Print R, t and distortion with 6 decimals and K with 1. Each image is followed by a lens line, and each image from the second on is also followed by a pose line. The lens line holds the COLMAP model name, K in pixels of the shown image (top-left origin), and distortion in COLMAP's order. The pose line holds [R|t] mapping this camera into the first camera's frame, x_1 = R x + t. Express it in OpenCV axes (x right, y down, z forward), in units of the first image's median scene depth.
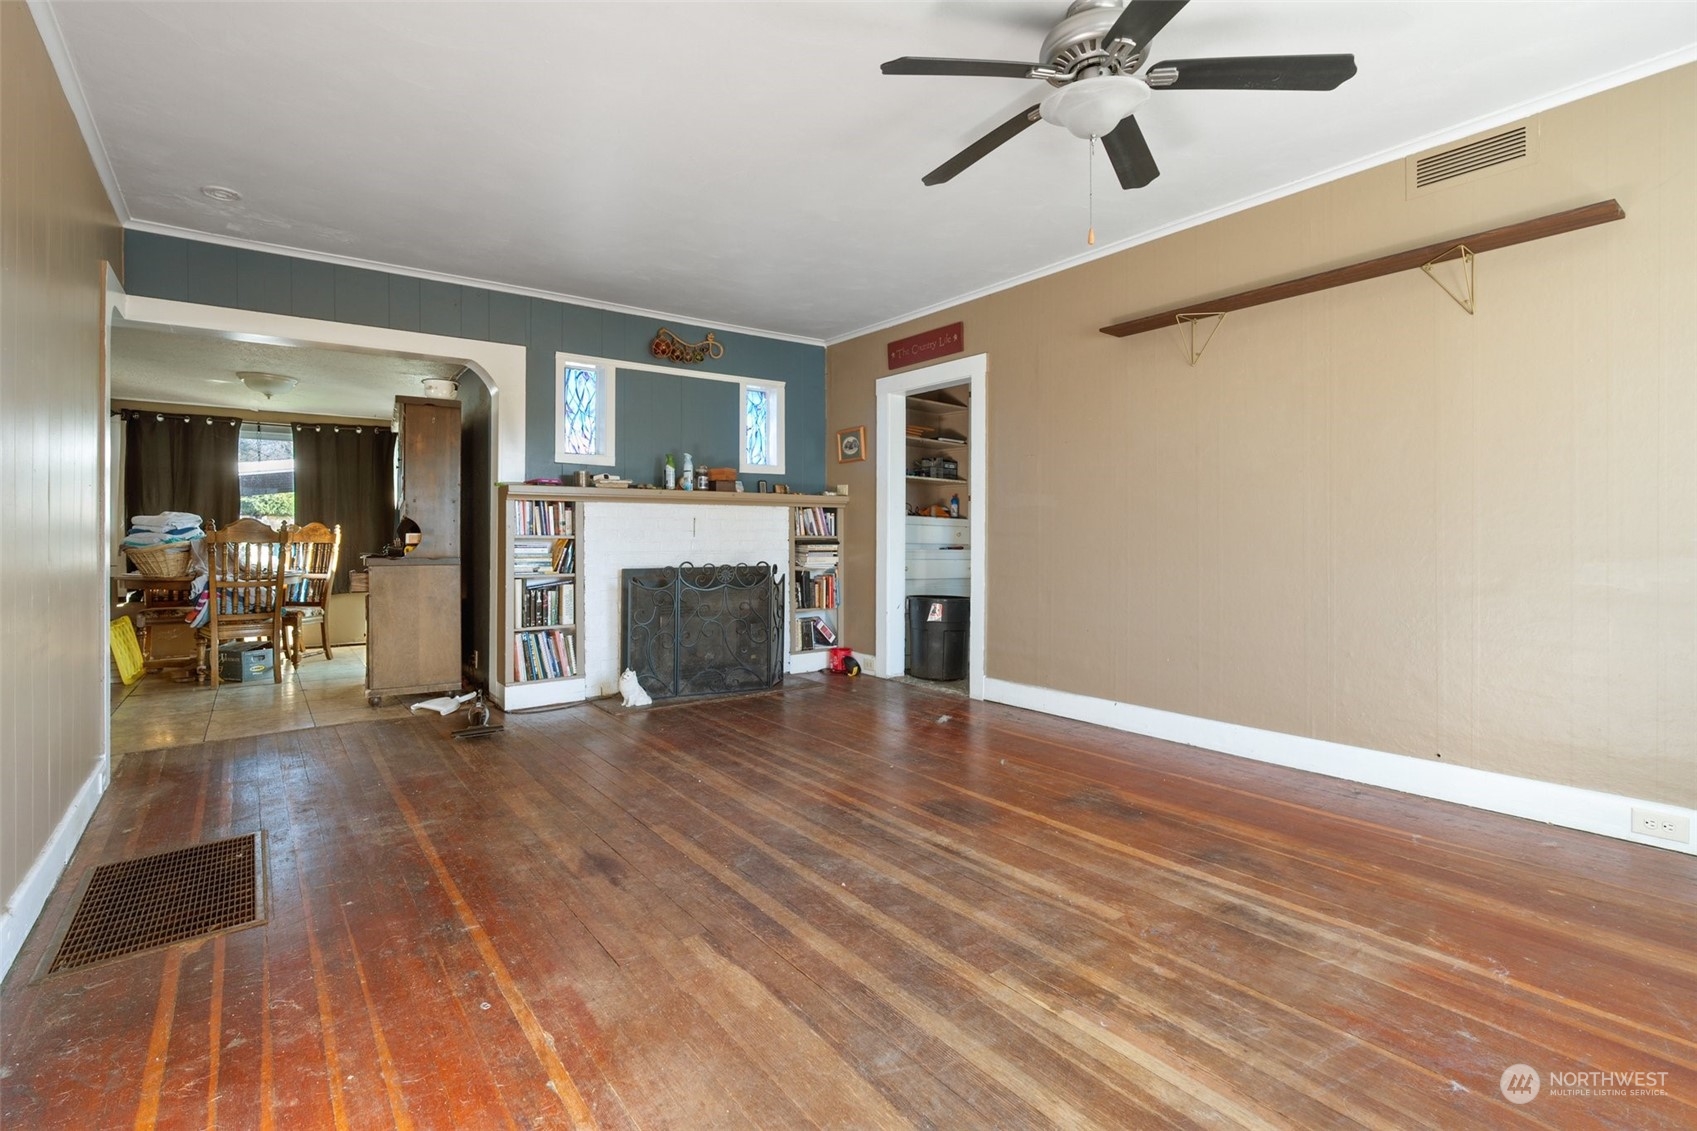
lens RADIAL K [[781.5, 0, 829.3], [0, 781.5, 533.7], [0, 0, 1]] dist [-0.005703, -0.000052]
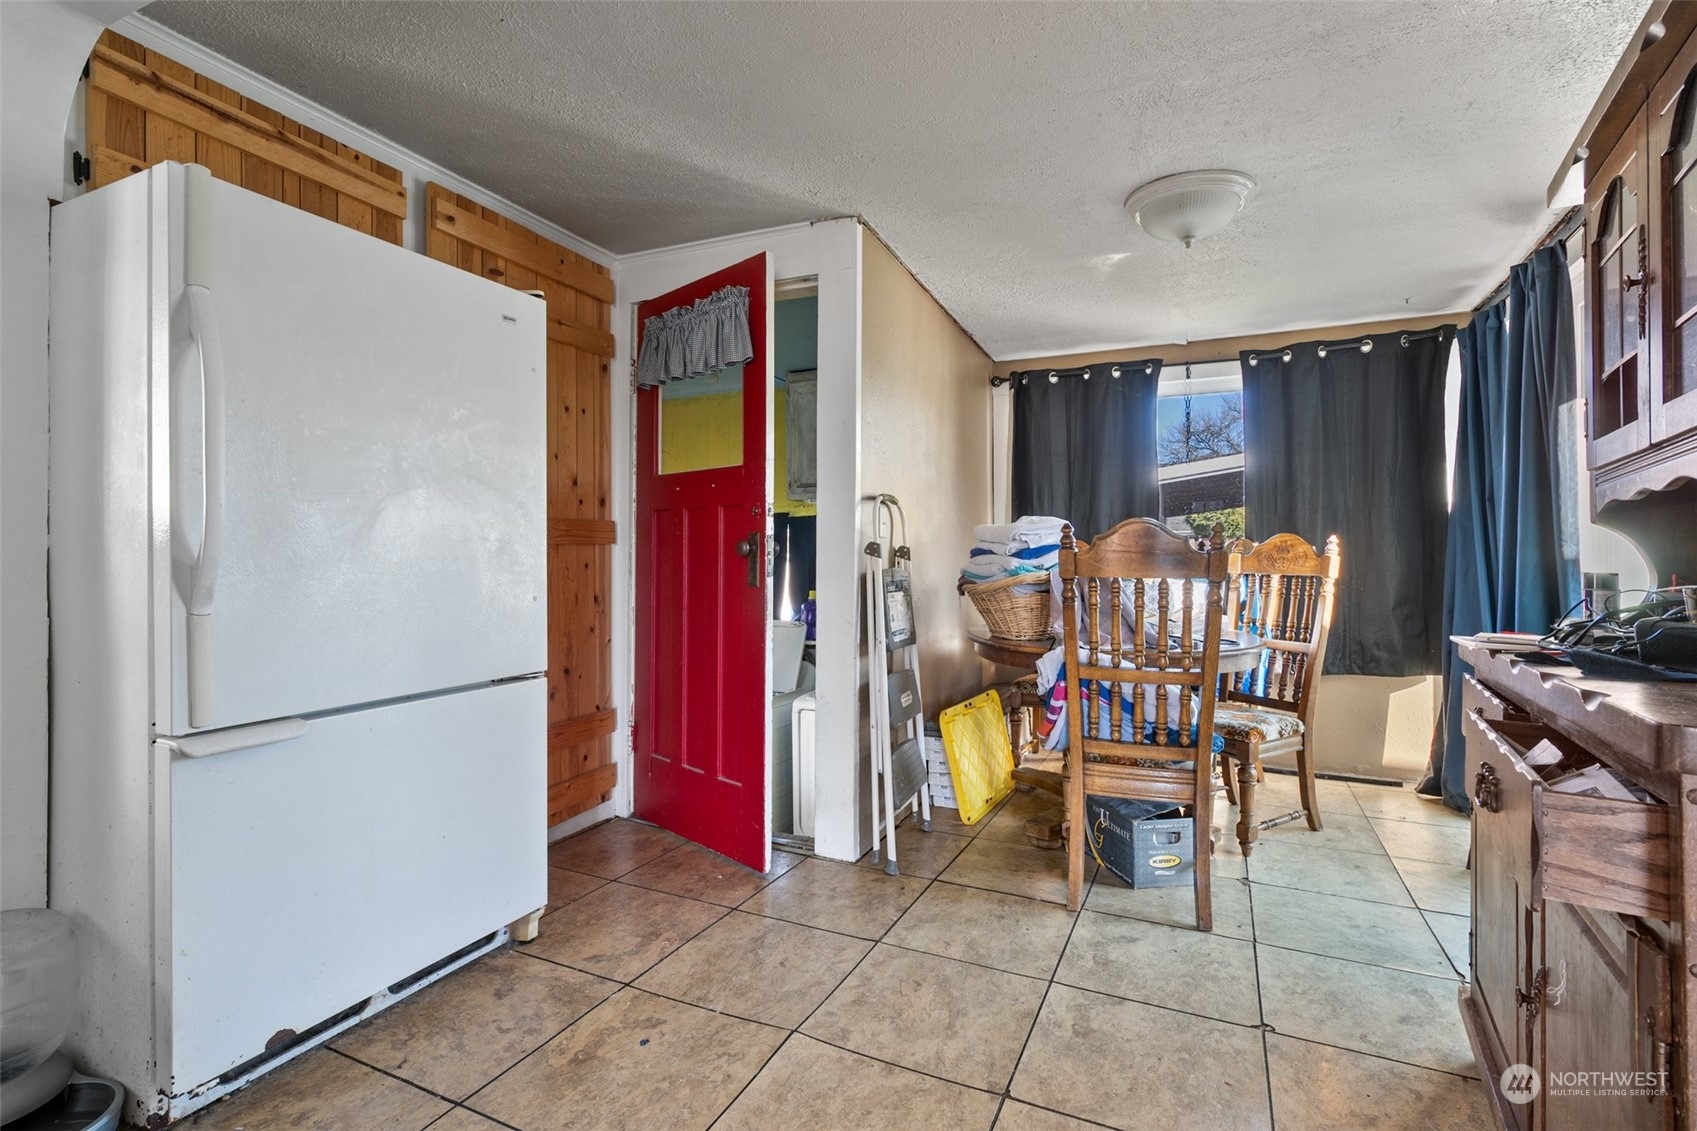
lens RADIAL K [[781.5, 0, 847.5], [0, 781.5, 557.6], [0, 0, 1]] dist [-0.005703, -0.000052]
pose [[0.473073, 0.001594, -0.881022, -0.405182], [0.002075, 0.999994, 0.002923, -0.001087], [0.881021, -0.003211, 0.473067, 0.596566]]
